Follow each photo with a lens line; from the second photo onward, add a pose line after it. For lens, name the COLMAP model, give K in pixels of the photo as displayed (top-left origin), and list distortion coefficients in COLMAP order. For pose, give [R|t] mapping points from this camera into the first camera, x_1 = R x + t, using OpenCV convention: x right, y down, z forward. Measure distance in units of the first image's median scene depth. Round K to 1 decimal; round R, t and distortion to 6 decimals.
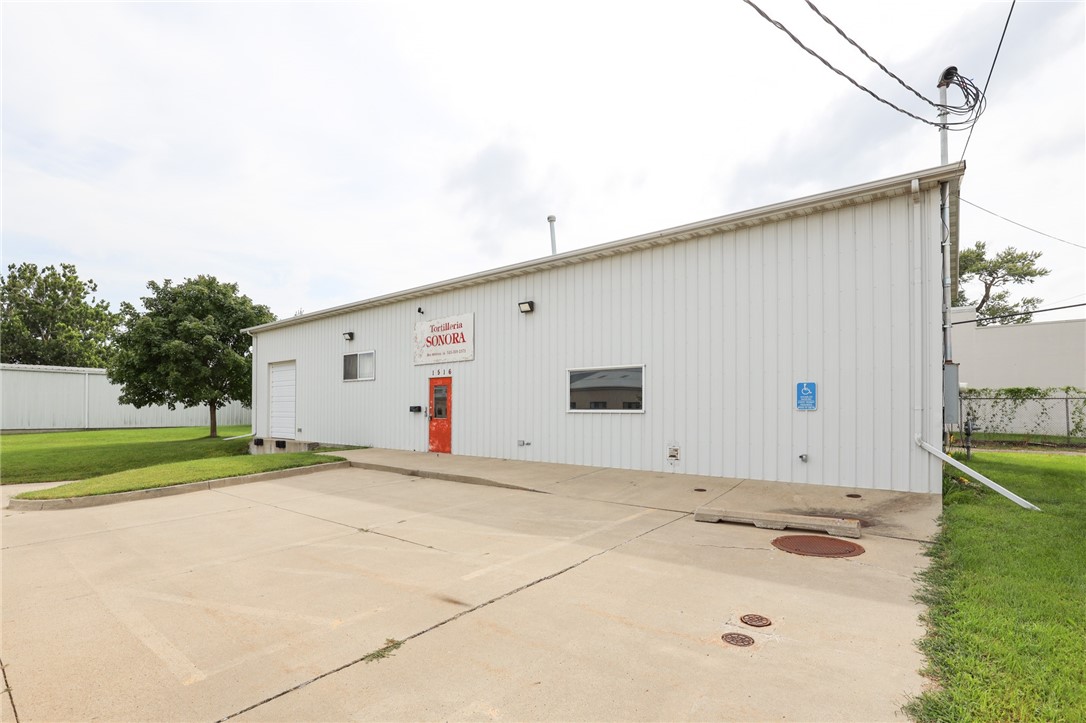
lens RADIAL K [[515.2, 0, 524.1], [0, 515.2, 402.7], [0, 0, 1]] dist [-0.026072, 0.000010]
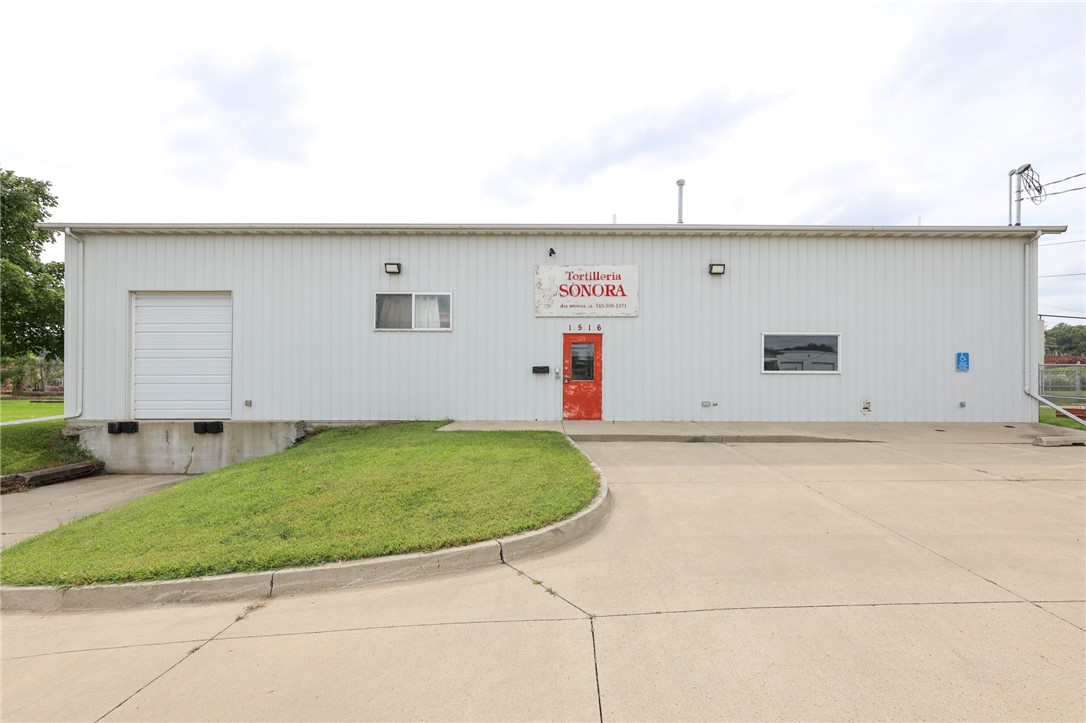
lens RADIAL K [[506.4, 0, 543.2], [0, 506.4, 404.3], [0, 0, 1]] dist [-0.002993, -0.000093]
pose [[0.769930, 0.005349, 0.638105, -0.760212], [-0.010197, 0.999940, 0.003922, 0.067845], [-0.638046, -0.009527, 0.769939, 0.385695]]
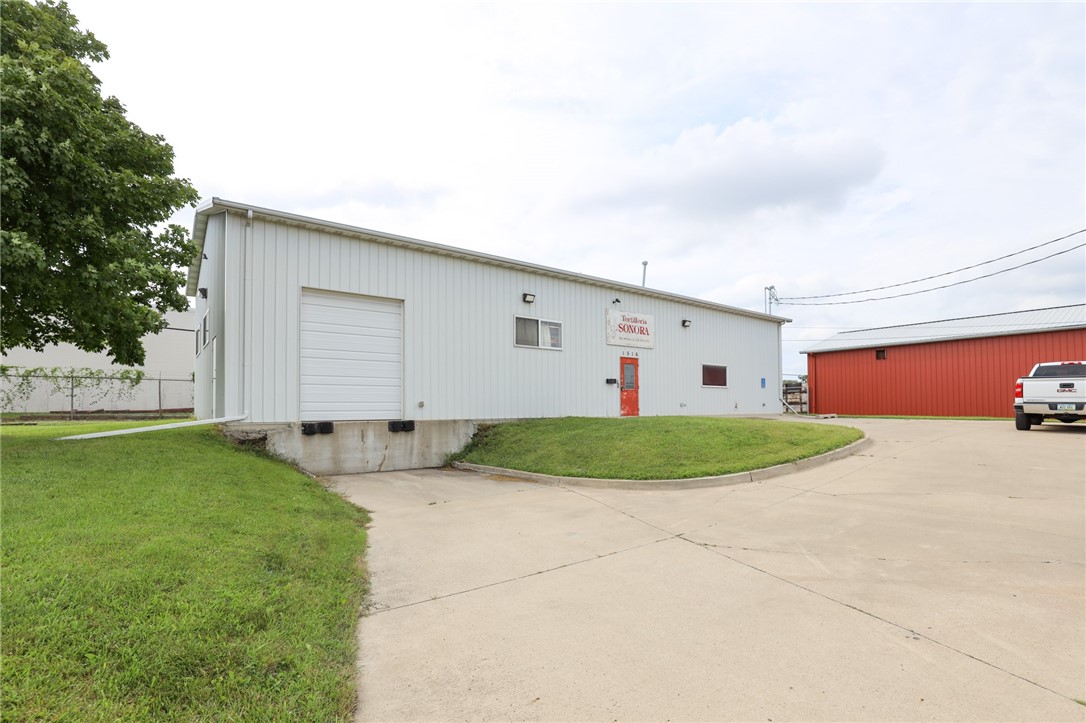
lens RADIAL K [[515.2, 0, 524.1], [0, 515.2, 402.7], [0, 0, 1]] dist [-0.026072, 0.000010]
pose [[0.238767, 0.013175, 0.970988, -1.487442], [-0.007448, 0.999903, -0.011736, 0.081900], [-0.971048, -0.004430, 0.238842, 0.950394]]
